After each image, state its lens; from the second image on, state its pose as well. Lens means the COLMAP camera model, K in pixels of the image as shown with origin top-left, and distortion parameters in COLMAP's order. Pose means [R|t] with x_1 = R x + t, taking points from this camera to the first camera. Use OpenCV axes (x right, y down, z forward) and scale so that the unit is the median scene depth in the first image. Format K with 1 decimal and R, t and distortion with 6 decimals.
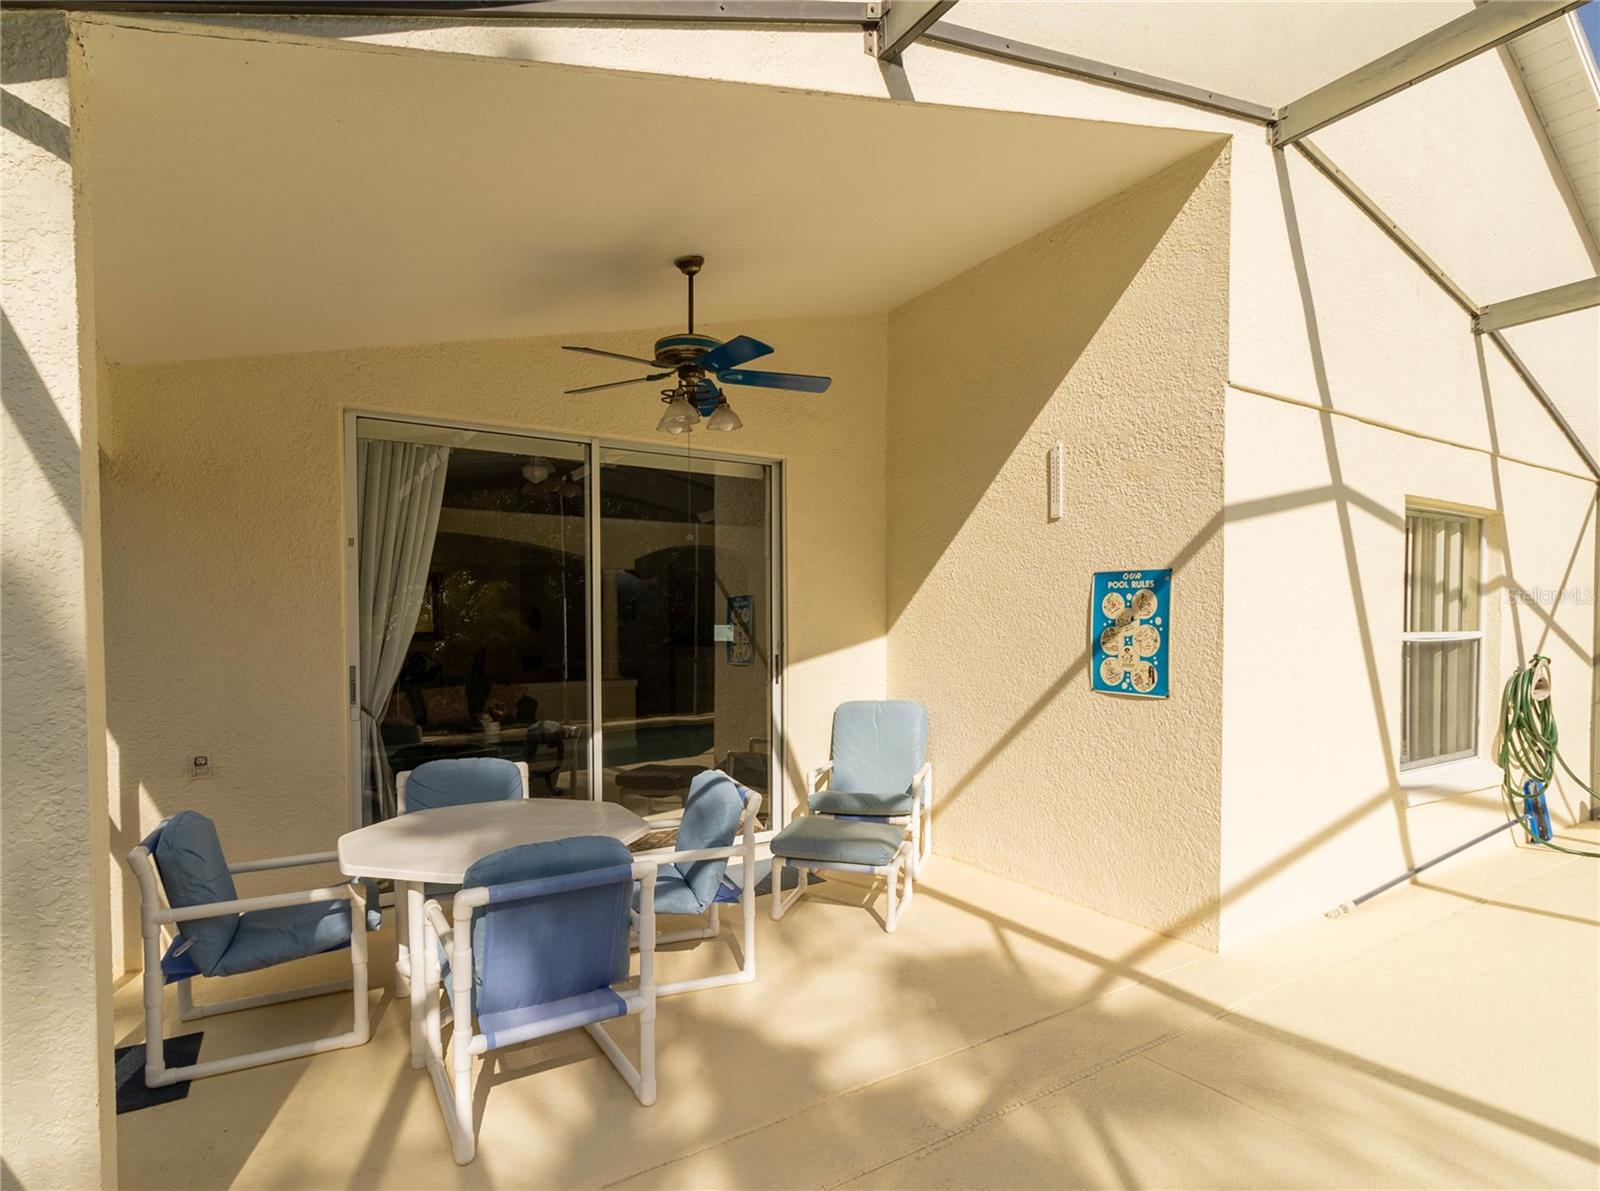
lens RADIAL K [[848.9, 0, 810.4], [0, 848.9, 645.6], [0, 0, 1]] dist [0.002429, 0.000266]
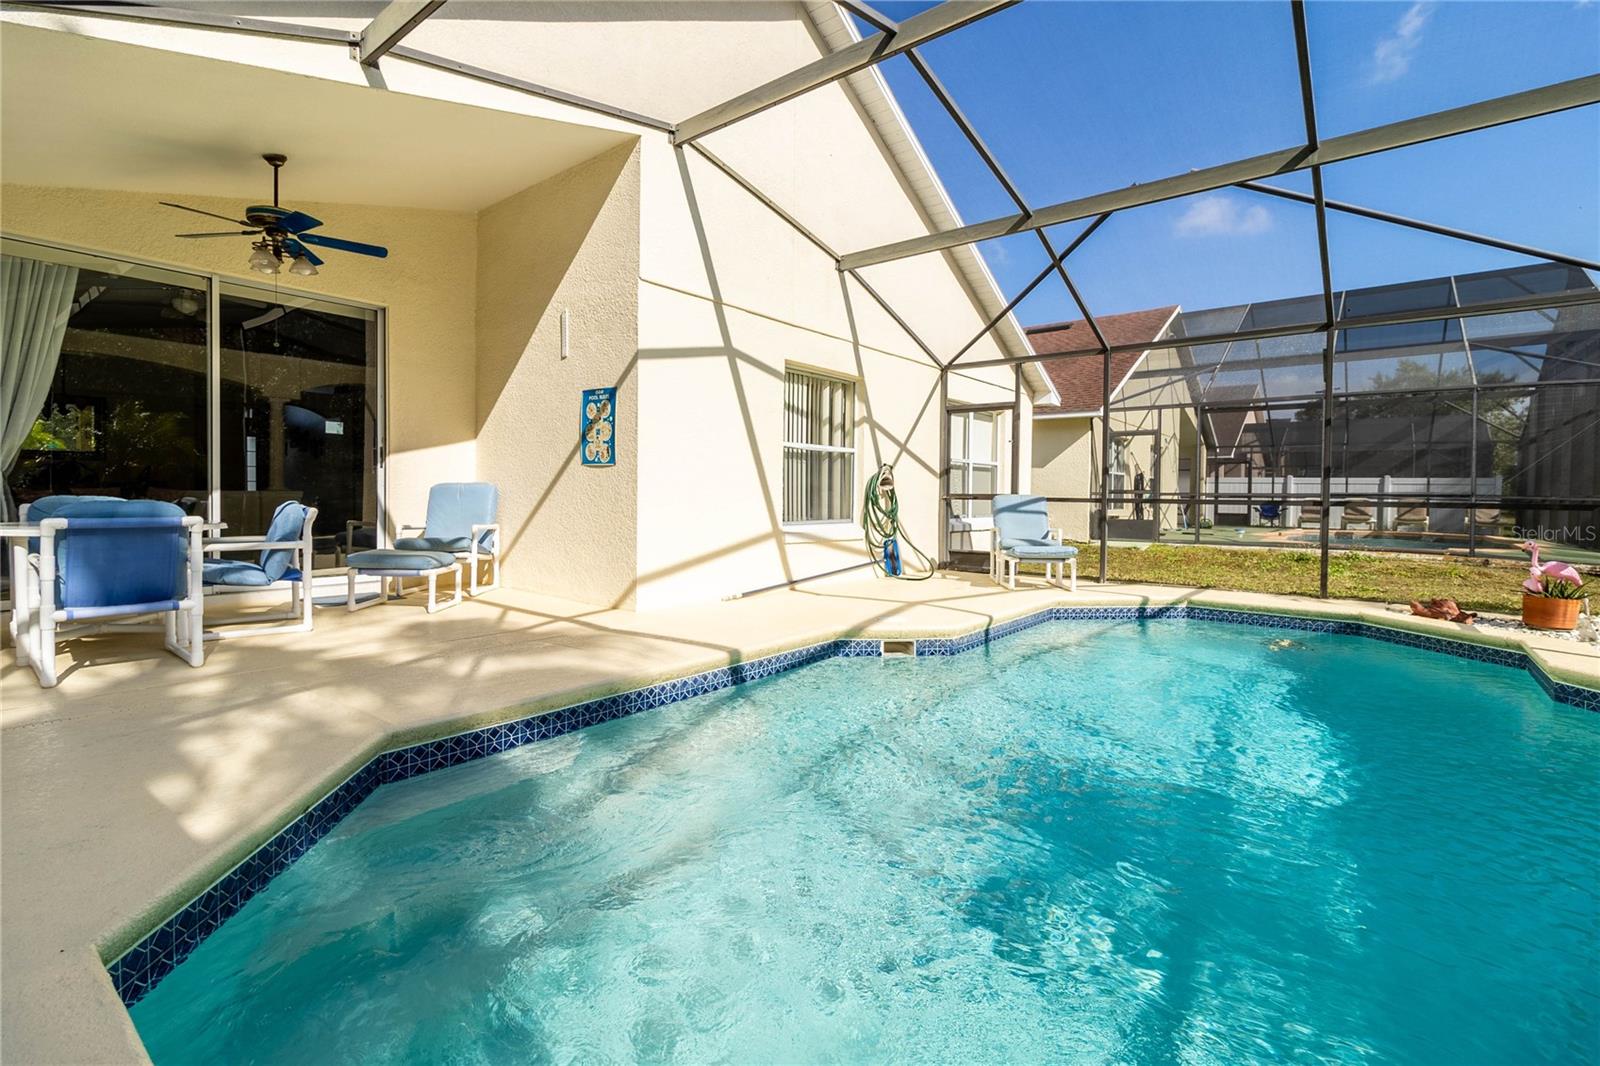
lens RADIAL K [[735.8, 0, 797.7], [0, 735.8, 511.0], [0, 0, 1]] dist [0.001826, 0.000126]
pose [[0.949704, 0.007973, 0.313048, 0.288117], [-0.006479, 0.999962, -0.005810, 0.147169], [-0.313082, 0.003490, 0.949720, -0.447184]]
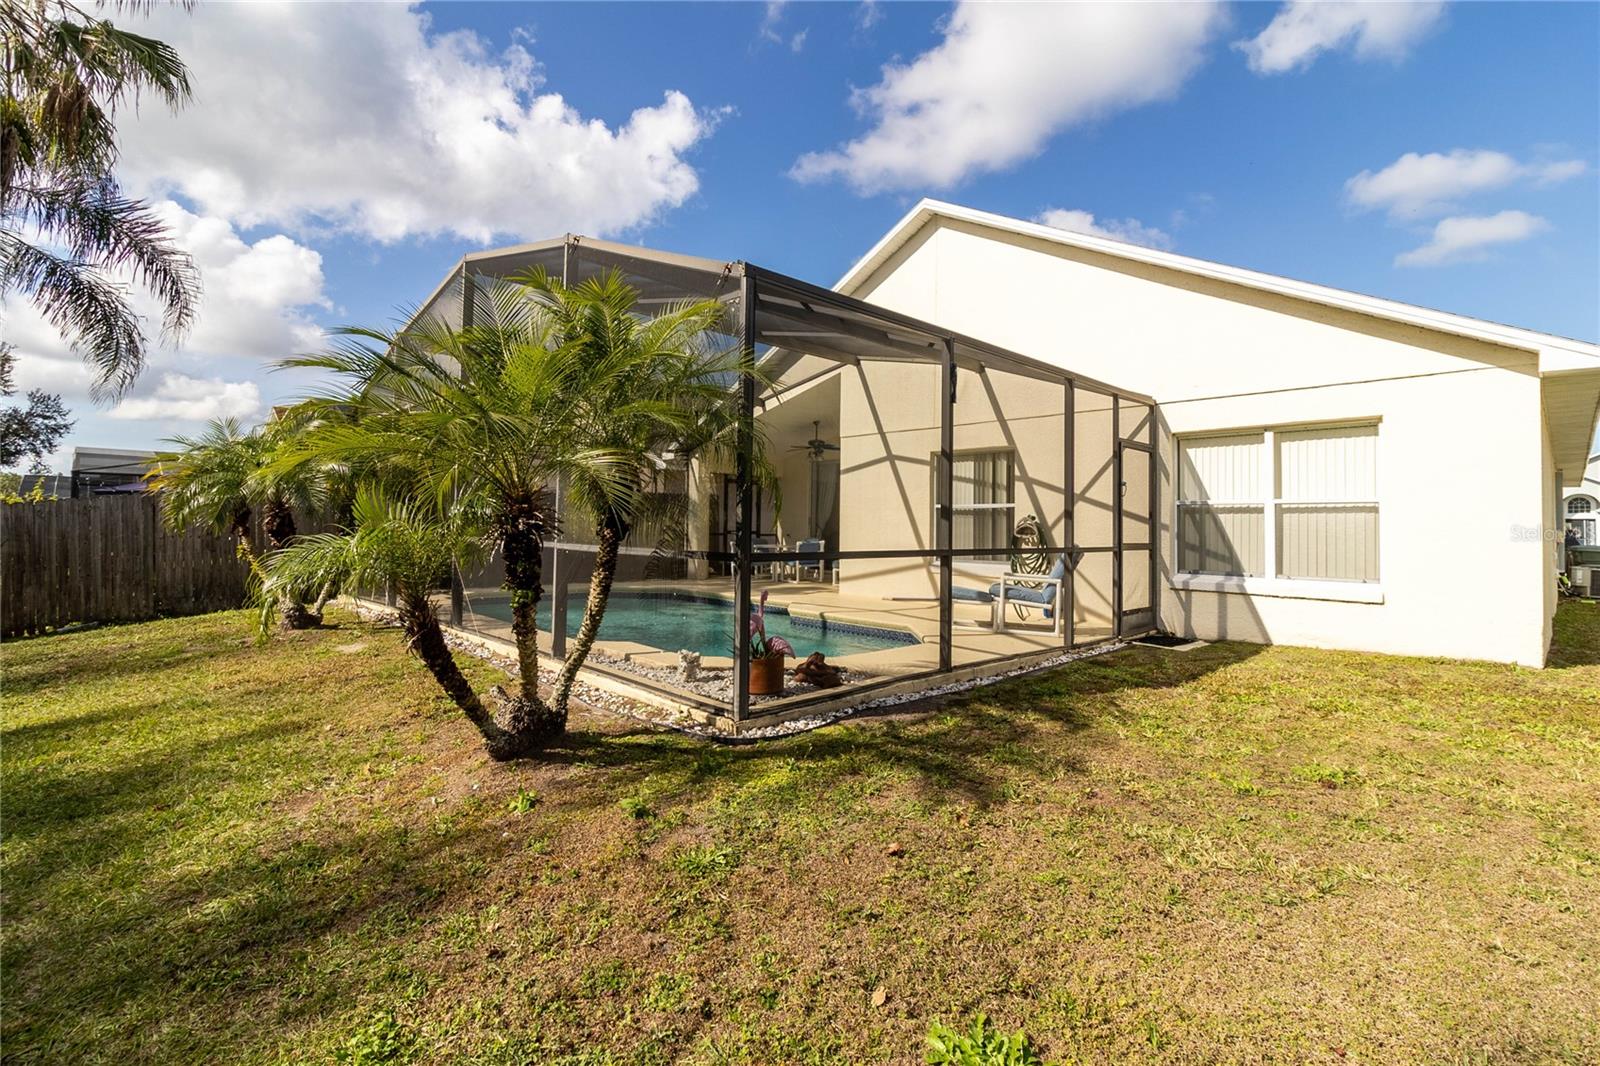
lens RADIAL K [[735.8, 0, 797.7], [0, 735.8, 511.0], [0, 0, 1]] dist [0.001826, 0.000126]
pose [[0.178356, -0.018924, -0.983784, 3.077895], [-0.049207, 0.998392, -0.028126, 0.094159], [0.982735, 0.053426, 0.177138, 0.230874]]
